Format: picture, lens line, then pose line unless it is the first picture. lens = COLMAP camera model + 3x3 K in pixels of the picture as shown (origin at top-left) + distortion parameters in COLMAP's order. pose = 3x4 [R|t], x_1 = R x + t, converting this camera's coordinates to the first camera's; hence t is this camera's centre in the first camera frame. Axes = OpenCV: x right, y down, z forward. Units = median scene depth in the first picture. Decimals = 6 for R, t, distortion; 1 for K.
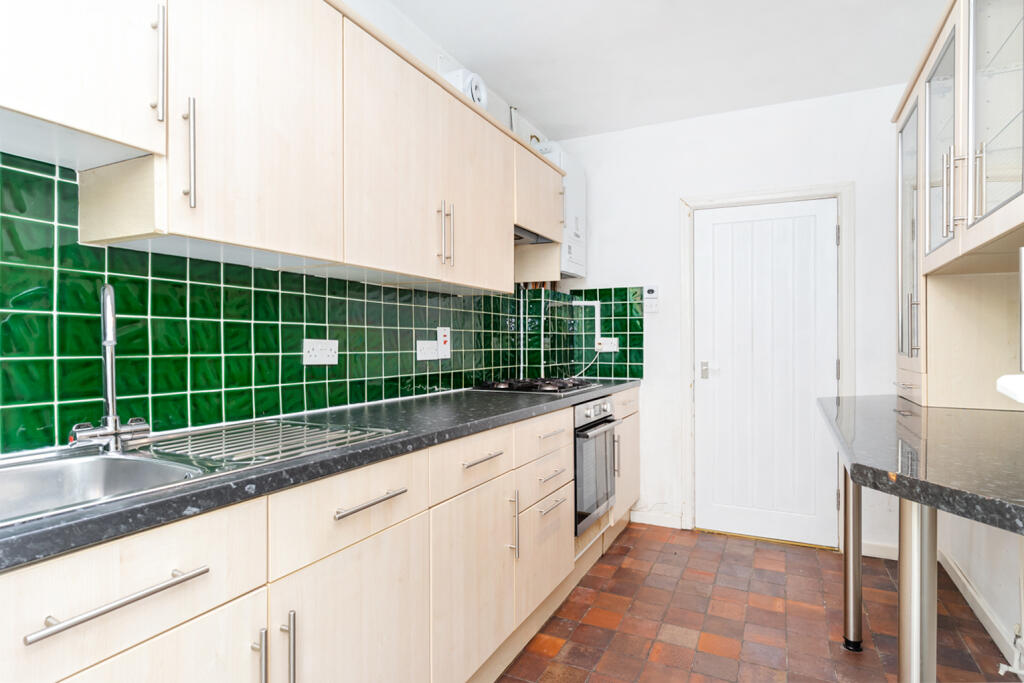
lens RADIAL K [[549.1, 0, 509.1], [0, 549.1, 337.9], [0, 0, 1]] dist [0.001970, 0.000116]
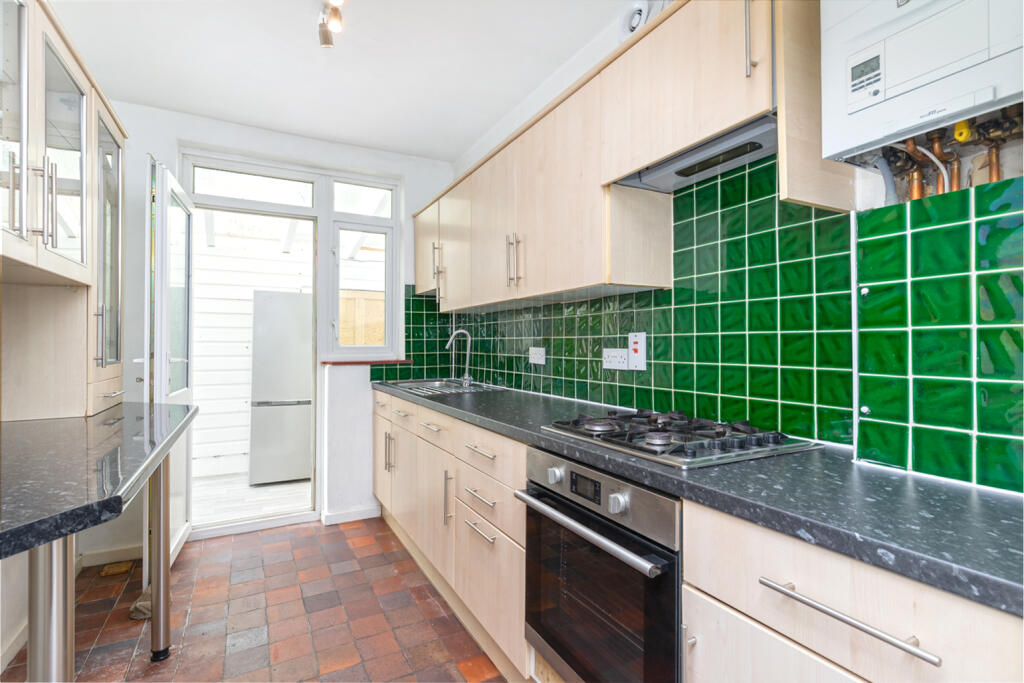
lens RADIAL K [[504.0, 0, 509.6], [0, 504.0, 347.6], [0, 0, 1]] dist [-0.001652, -0.000067]
pose [[-0.590212, -0.017425, -0.807060, 0.656882], [-0.013497, 0.999840, -0.011717, 0.016098], [0.807135, 0.003977, -0.590353, 1.379614]]
